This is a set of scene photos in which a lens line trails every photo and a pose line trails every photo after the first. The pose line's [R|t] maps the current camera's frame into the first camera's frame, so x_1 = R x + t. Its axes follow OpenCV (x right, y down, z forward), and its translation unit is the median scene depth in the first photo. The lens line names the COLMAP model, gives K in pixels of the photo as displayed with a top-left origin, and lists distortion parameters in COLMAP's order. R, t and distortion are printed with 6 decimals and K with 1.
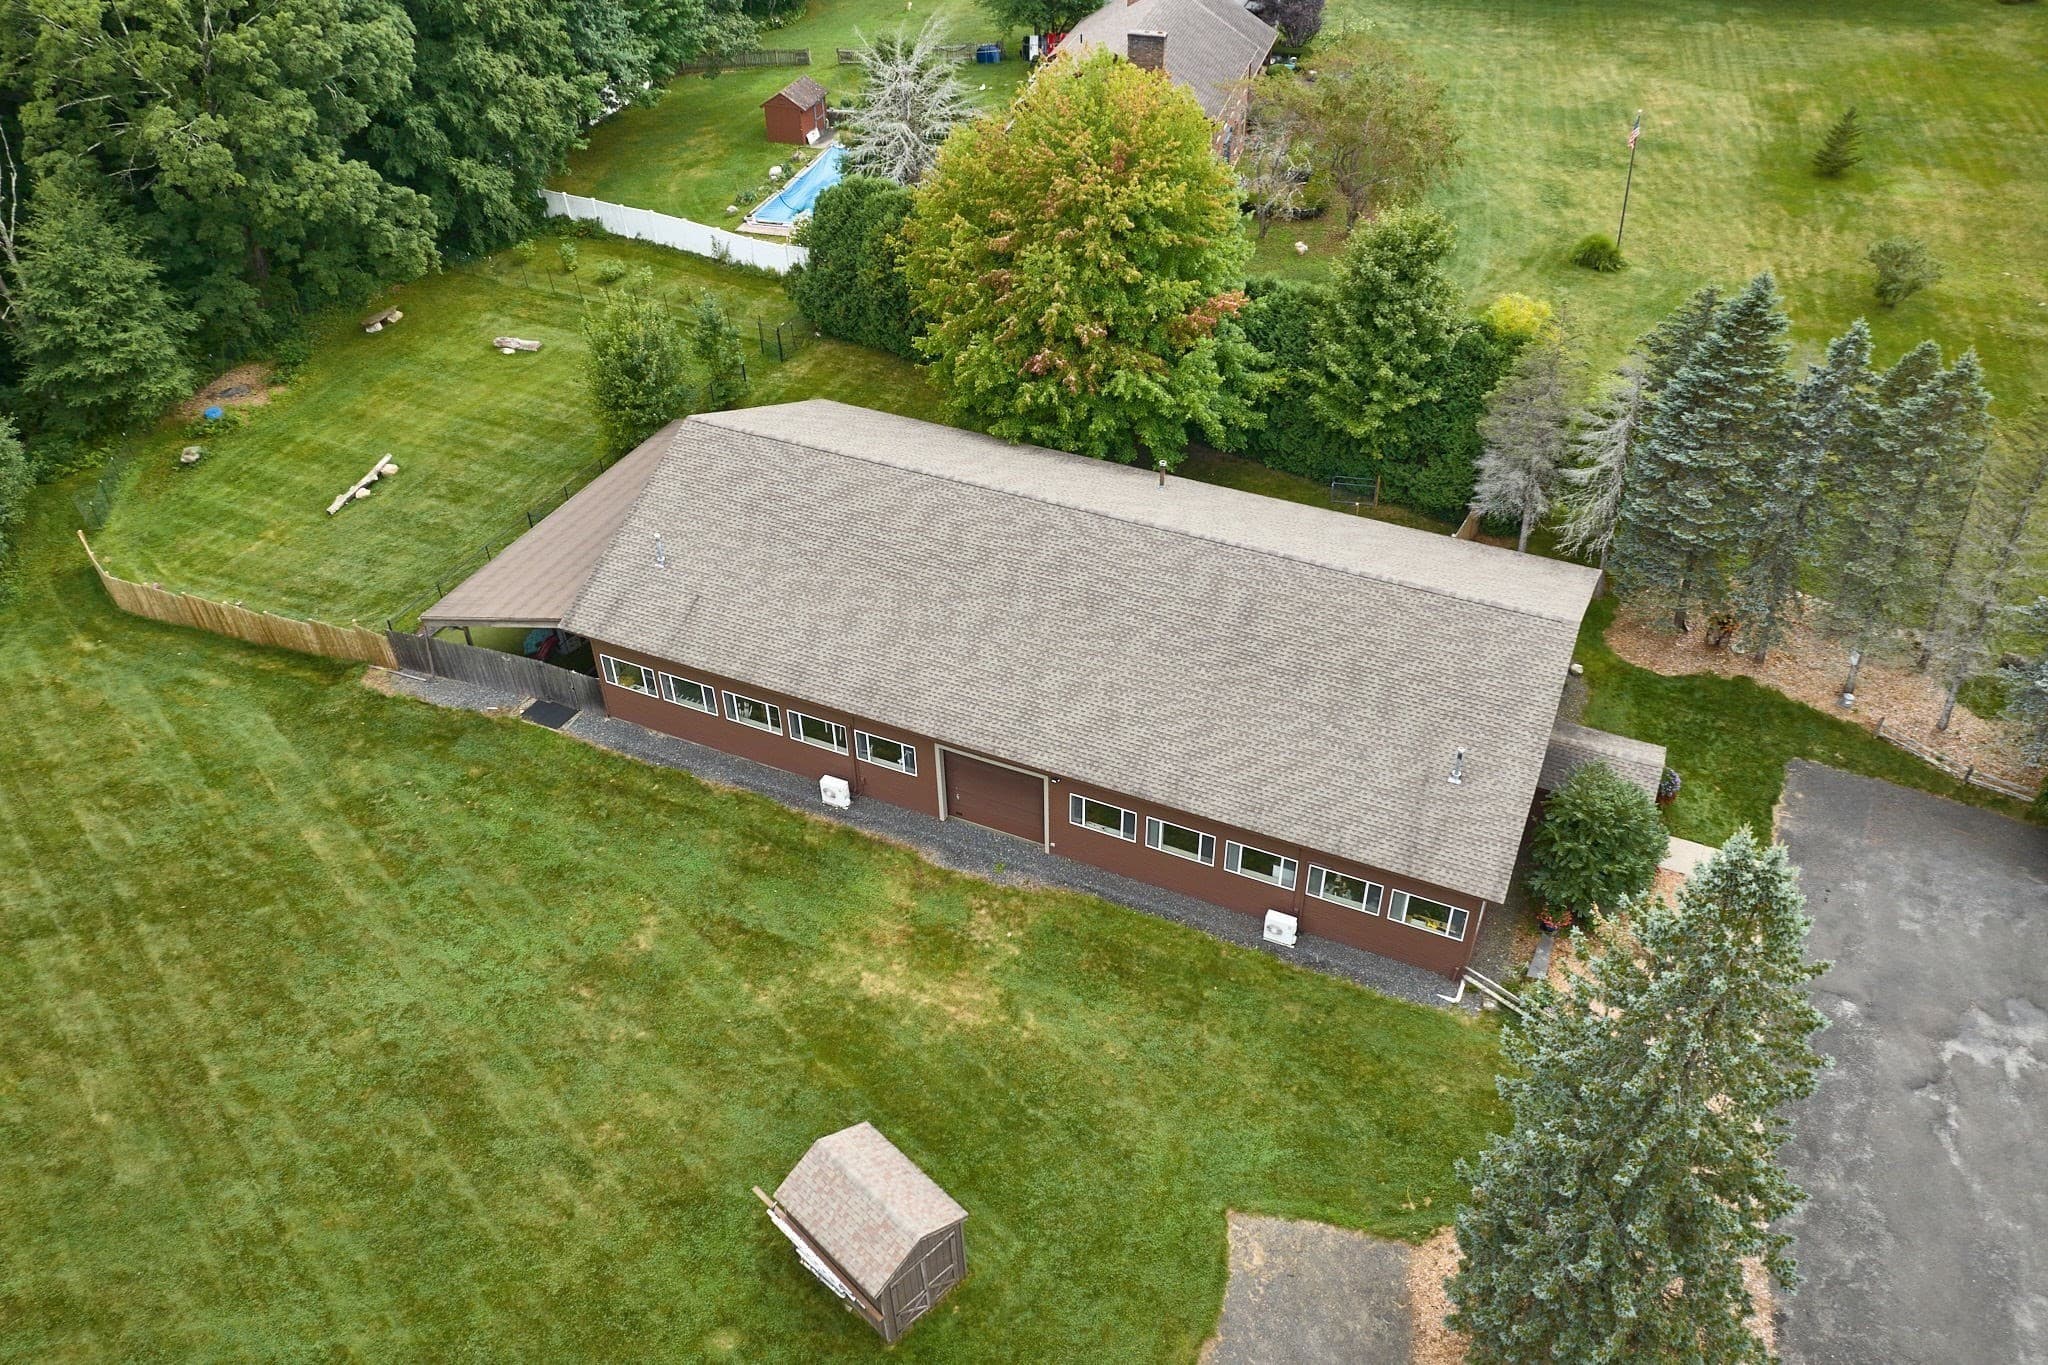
lens RADIAL K [[1645.4, 0, 1024.0], [0, 1645.4, 682.5], [0, 0, 1]] dist [-0.002730, 0.000231]
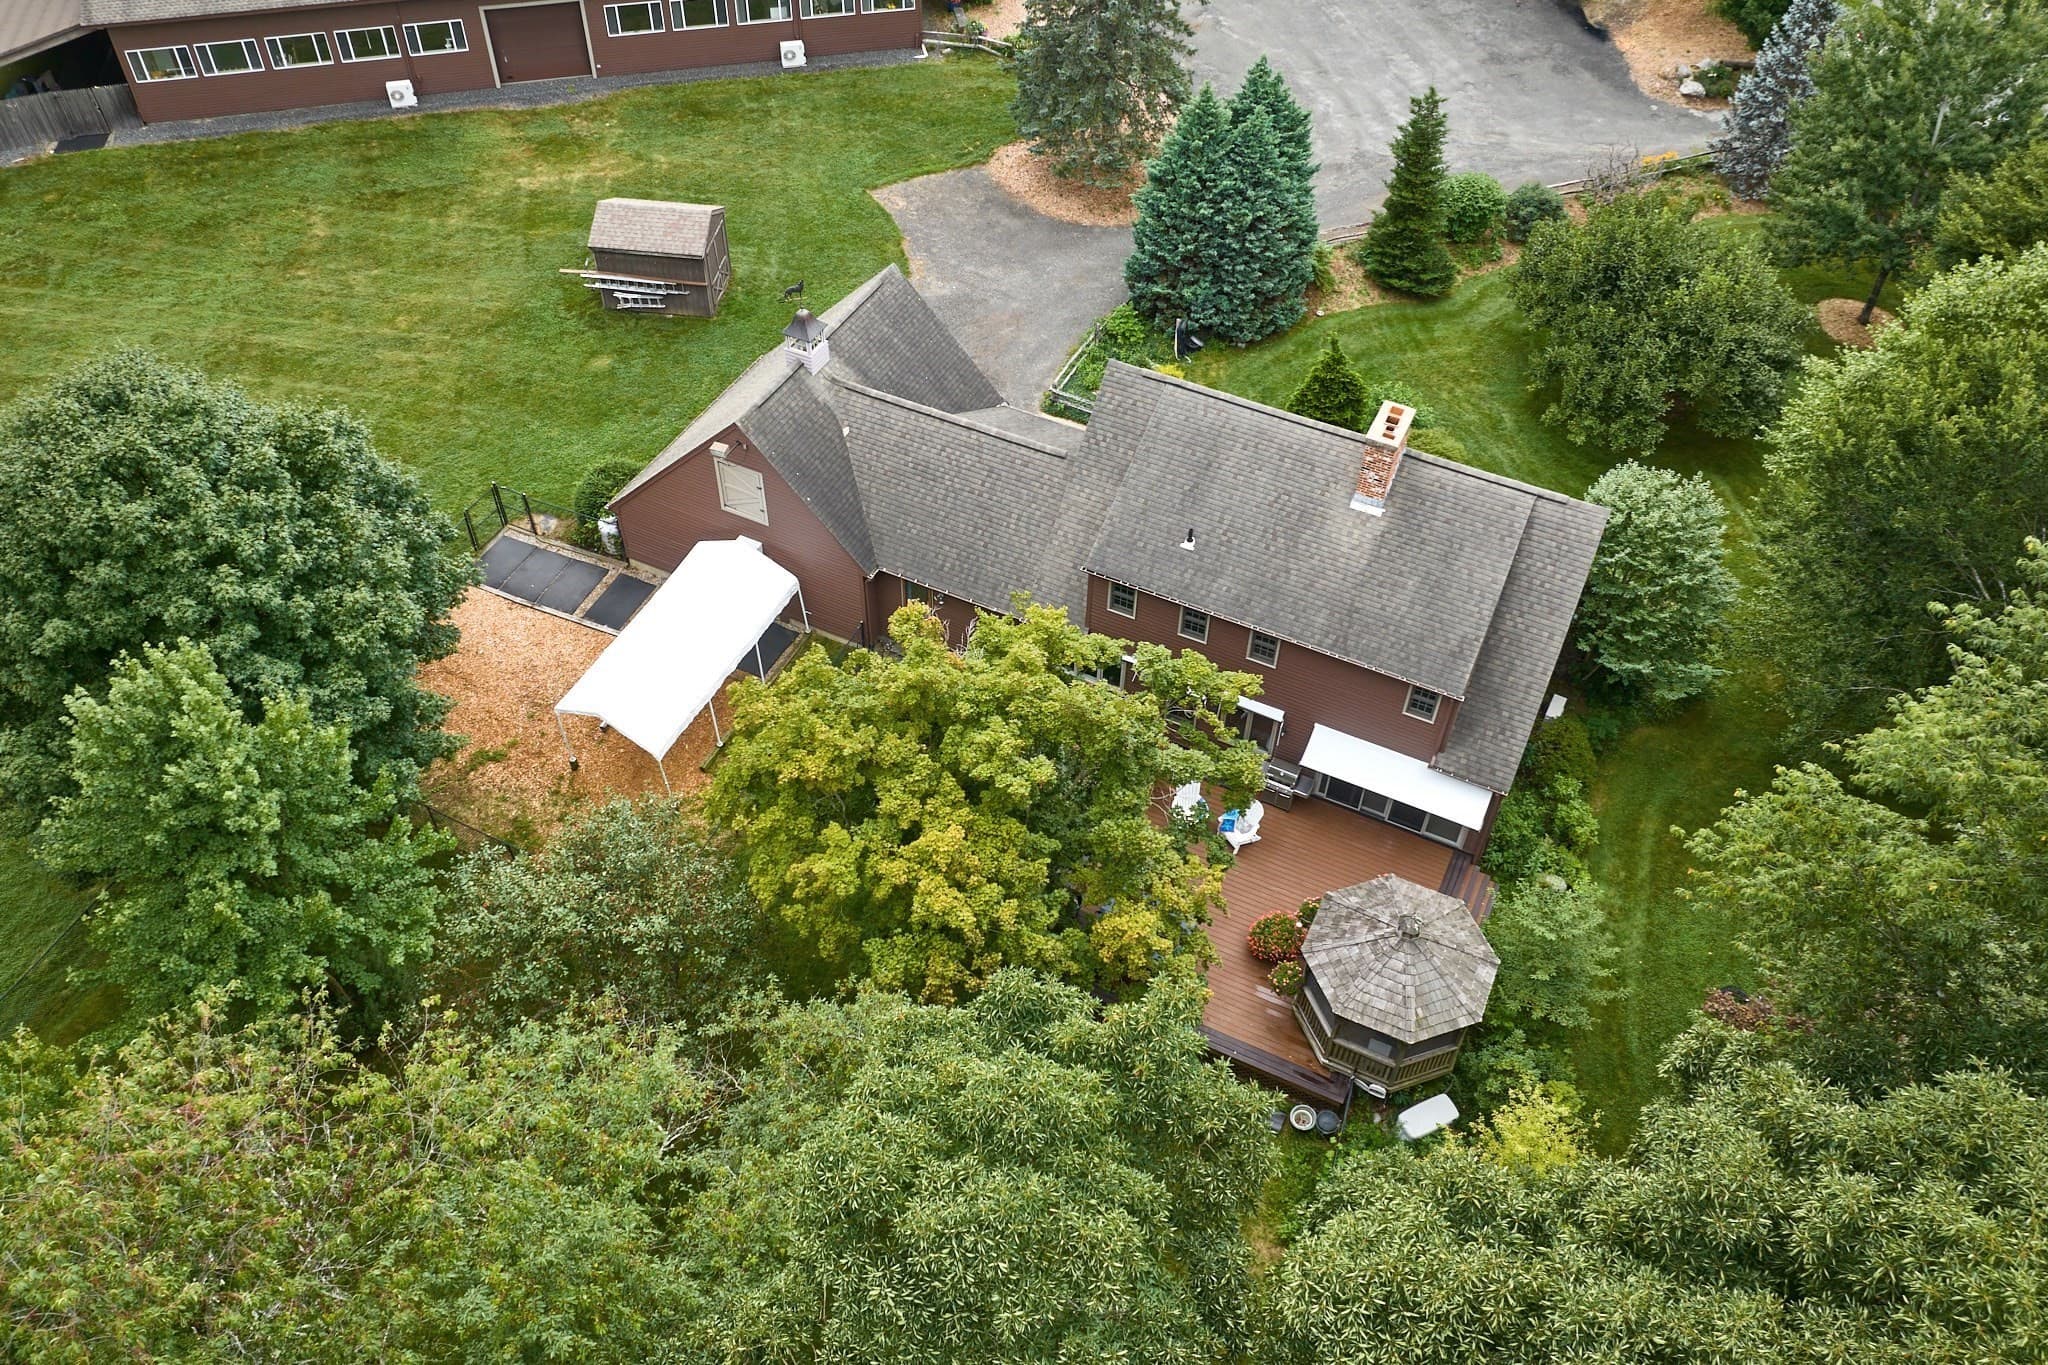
lens RADIAL K [[1645.4, 0, 1024.0], [0, 1645.4, 682.5], [0, 0, 1]] dist [-0.002730, 0.000231]
pose [[0.796801, -0.424641, 0.429869, -0.457704], [0.362378, 0.905108, 0.222401, 0.357698], [-0.483519, -0.021434, 0.875072, -0.264346]]
